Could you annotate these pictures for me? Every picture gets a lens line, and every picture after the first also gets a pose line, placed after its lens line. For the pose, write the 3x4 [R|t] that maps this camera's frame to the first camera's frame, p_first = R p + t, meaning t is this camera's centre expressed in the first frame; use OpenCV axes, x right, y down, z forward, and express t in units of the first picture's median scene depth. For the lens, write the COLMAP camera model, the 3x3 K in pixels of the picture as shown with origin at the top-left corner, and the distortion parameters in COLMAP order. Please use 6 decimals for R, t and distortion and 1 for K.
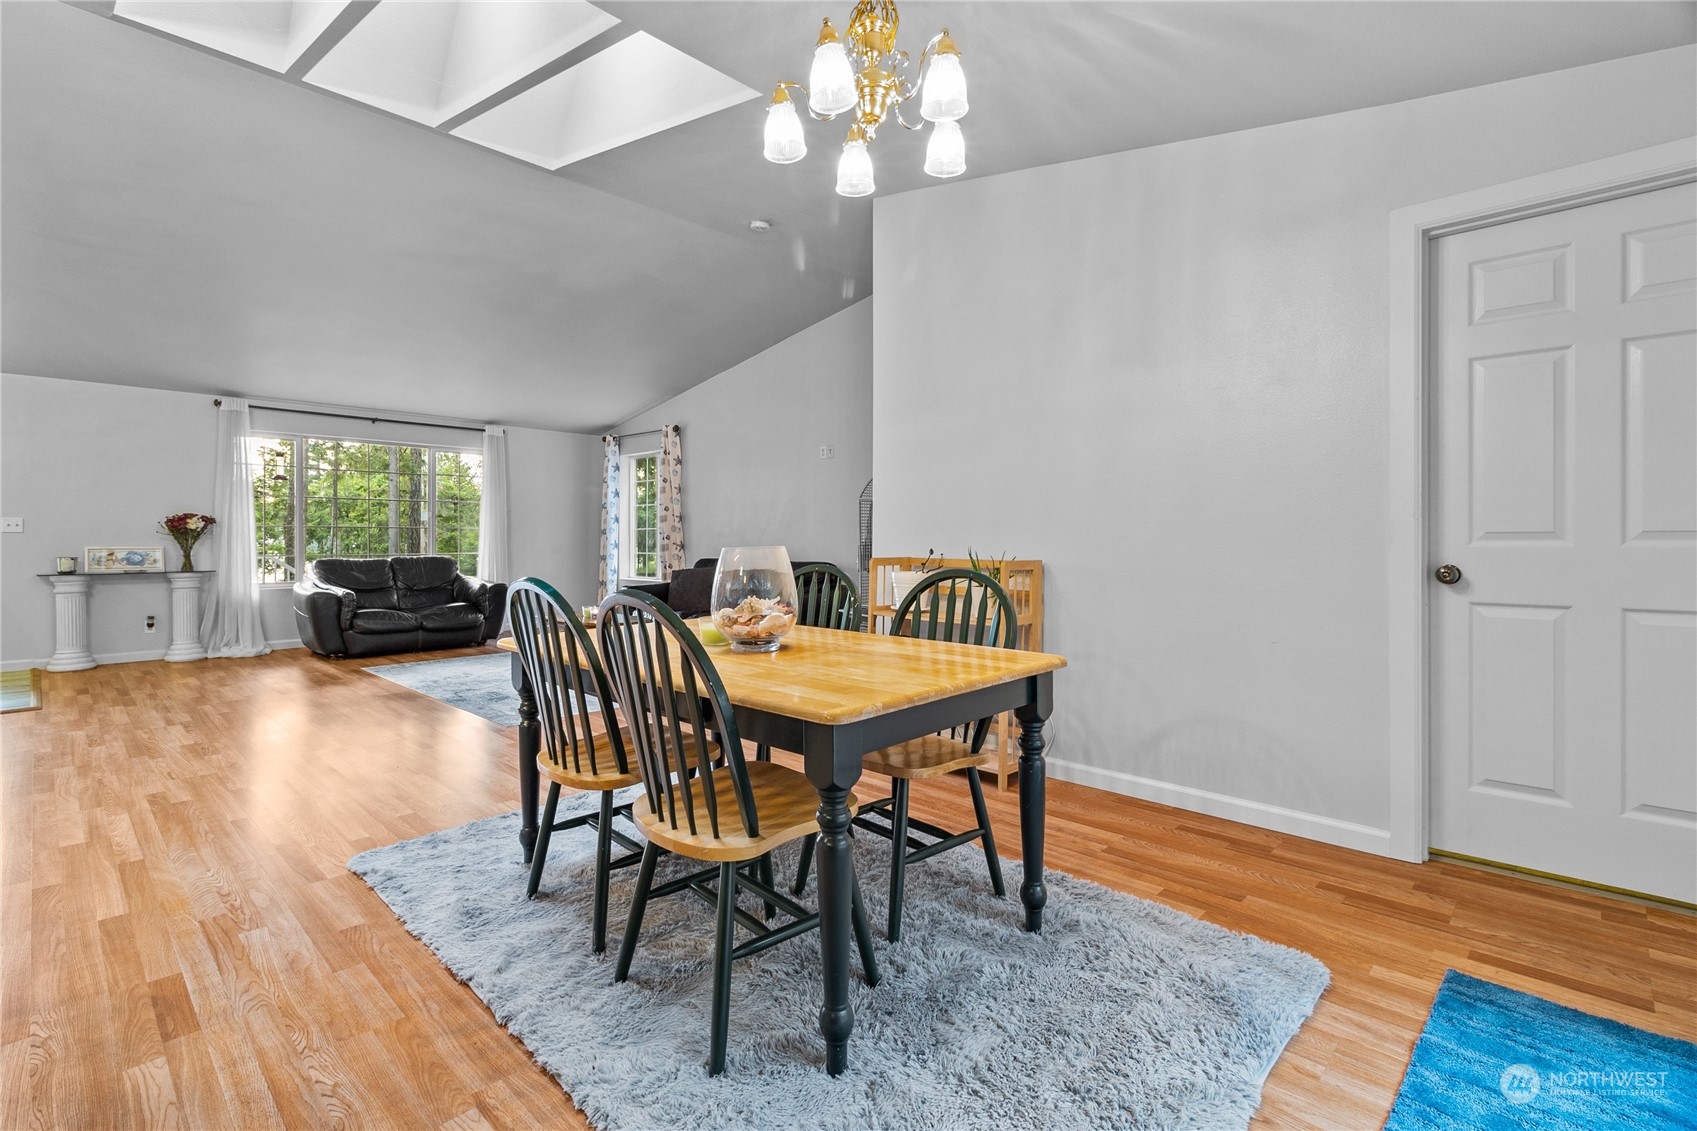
lens RADIAL K [[778.3, 0, 830.4], [0, 778.3, 553.4], [0, 0, 1]] dist [-0.001197, 0.000189]
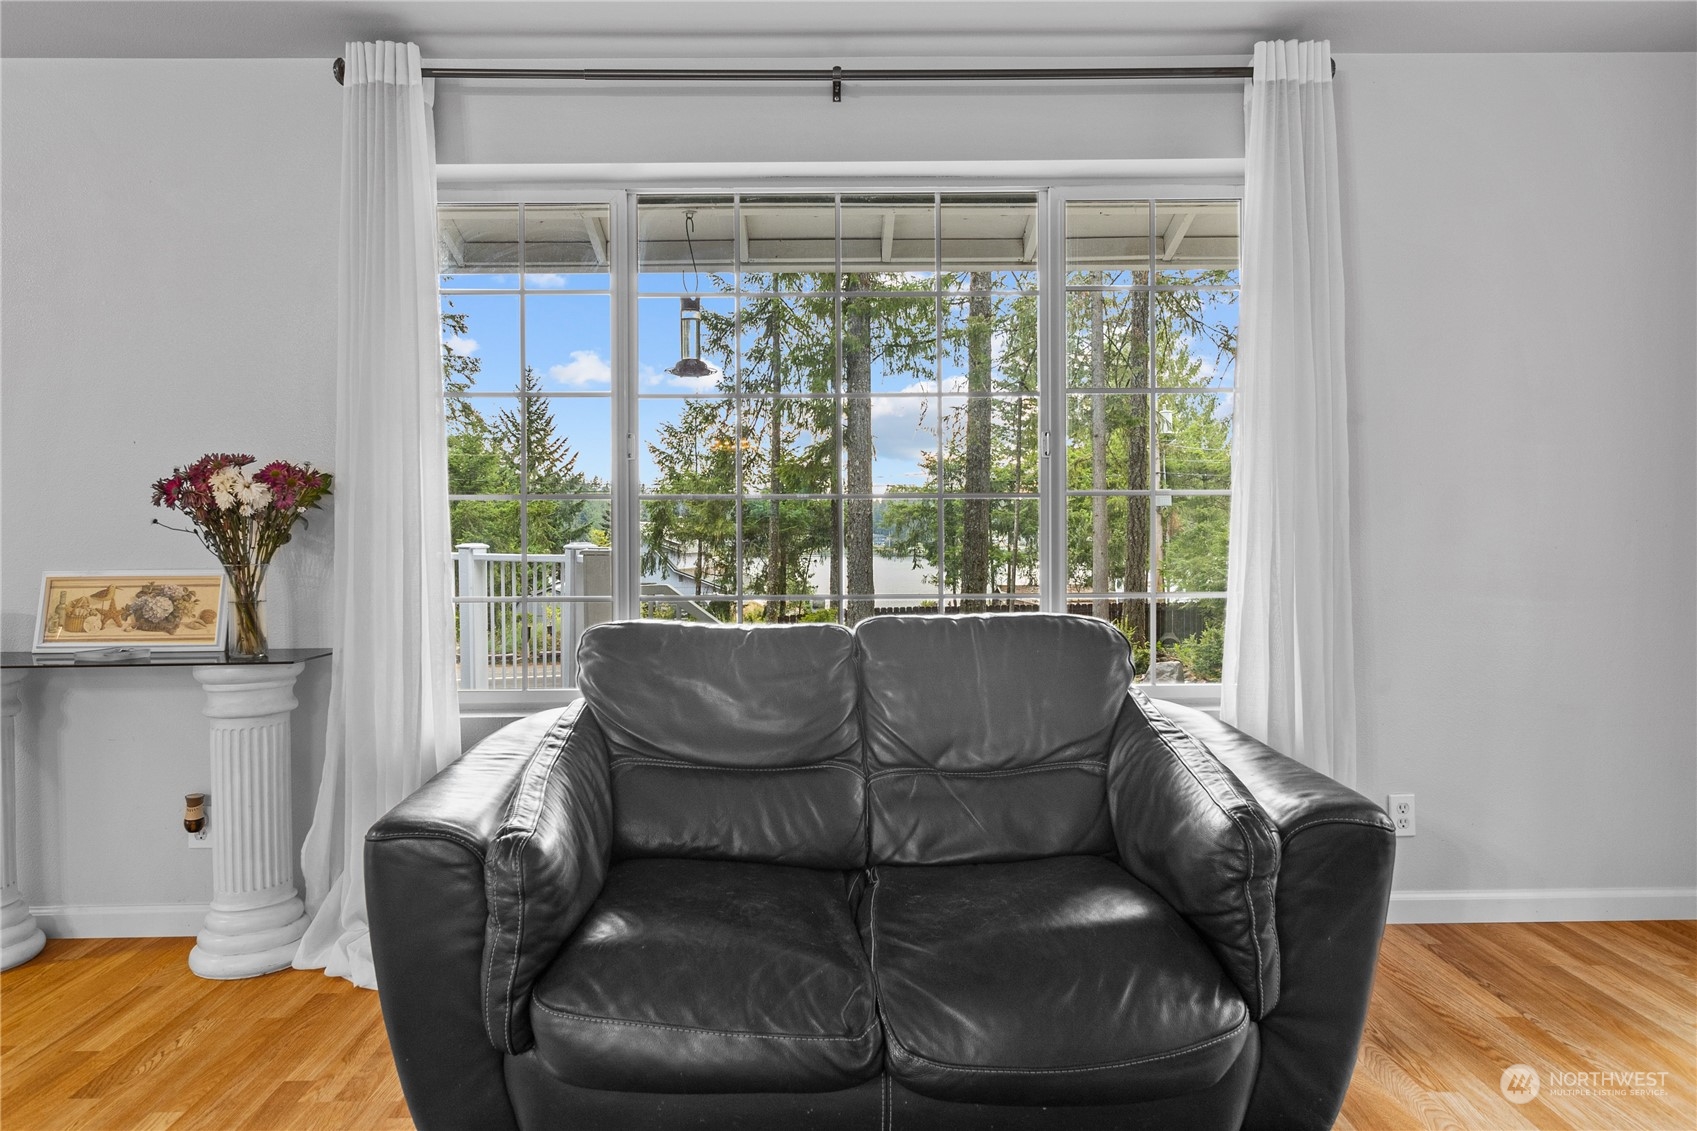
lens RADIAL K [[1089.6, 0, 837.9], [0, 1089.6, 559.4], [0, 0, 1]] dist [-0.004991, -0.001284]
pose [[0.716500, 0.009074, -0.697528, -0.373383], [-0.003814, 0.999951, 0.009090, -0.017305], [0.697577, -0.003853, 0.716500, 0.830918]]
